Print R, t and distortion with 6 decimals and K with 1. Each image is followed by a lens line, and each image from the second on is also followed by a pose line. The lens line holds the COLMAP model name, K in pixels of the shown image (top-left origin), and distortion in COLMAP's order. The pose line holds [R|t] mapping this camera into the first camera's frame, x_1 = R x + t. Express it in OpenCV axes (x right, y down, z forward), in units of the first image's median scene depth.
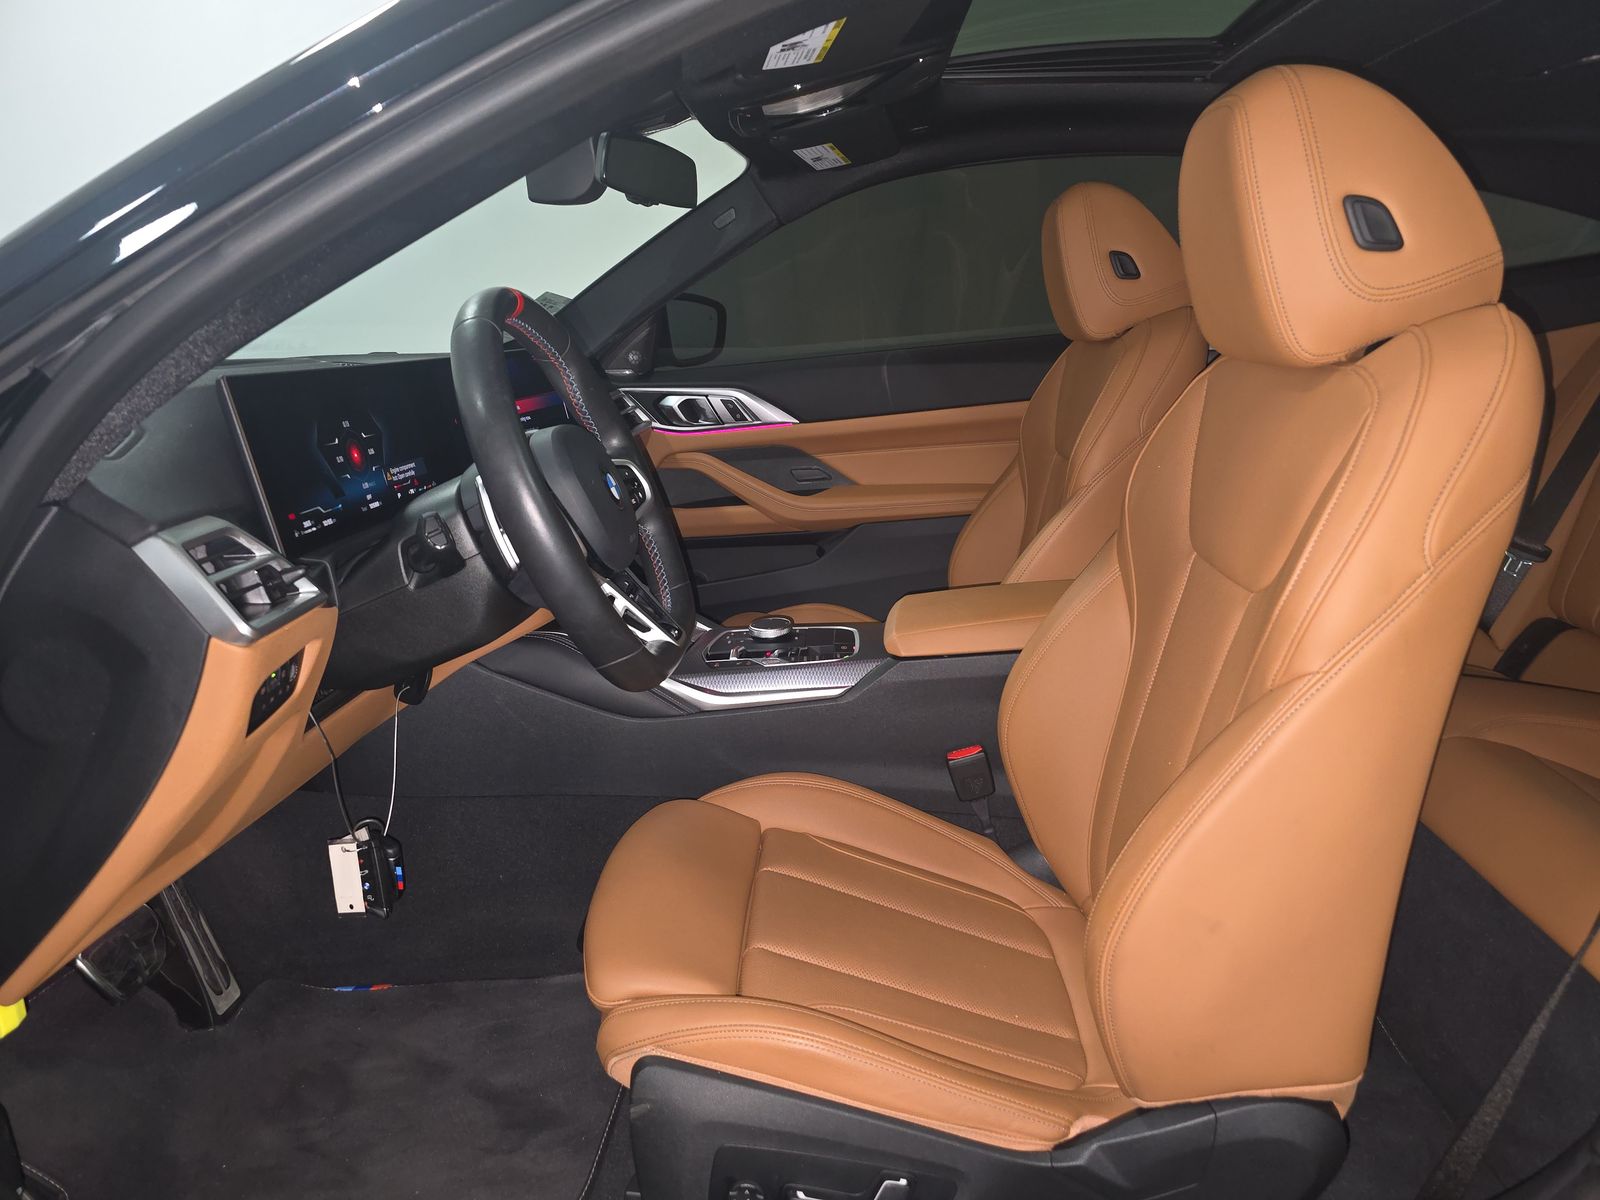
lens RADIAL K [[1069.6, 0, 816.2], [0, 1069.6, 607.6], [0, 0, 1]] dist [0.047814, -0.046594]
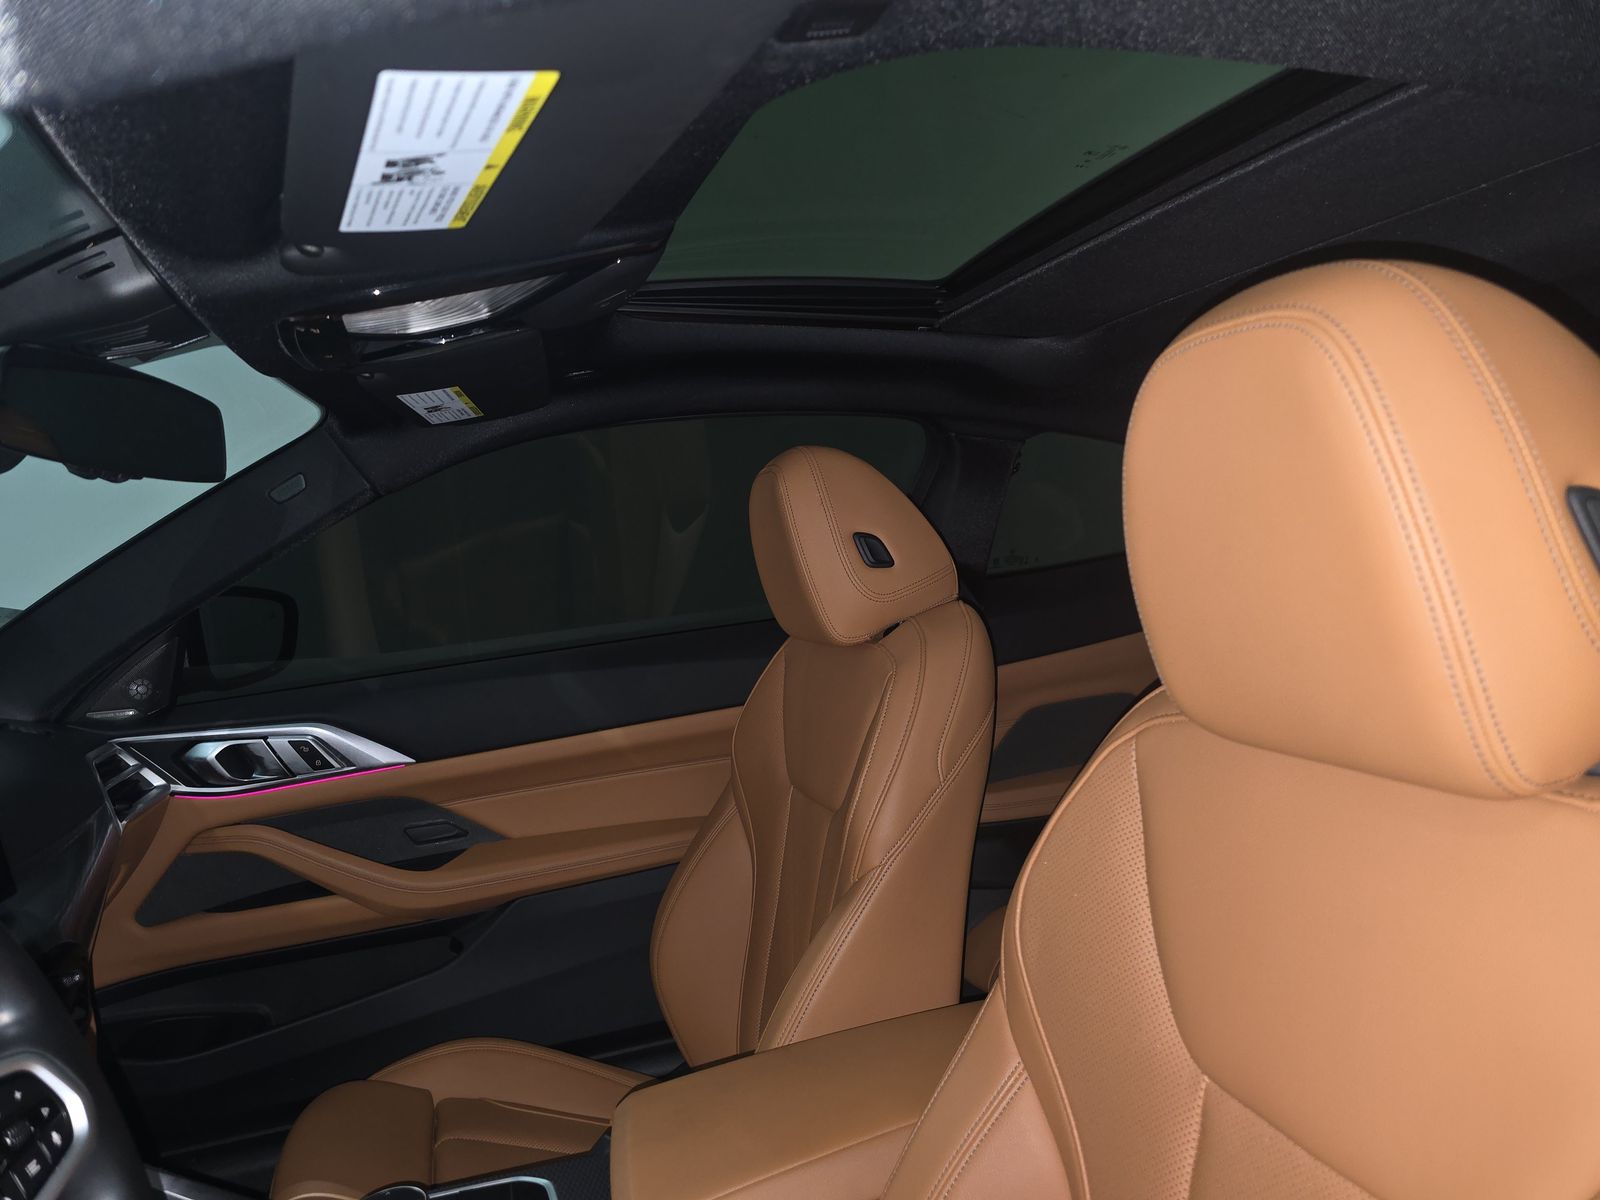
lens RADIAL K [[1084.8, 0, 800.0], [0, 1084.8, 600.0], [0, 0, 1]] dist [0.042780, -0.042468]
pose [[0.941560, -0.043434, 0.334034, -0.013088], [0.117584, 0.971652, -0.205099, -0.105138], [-0.315657, 0.232390, 0.919976, 0.258342]]
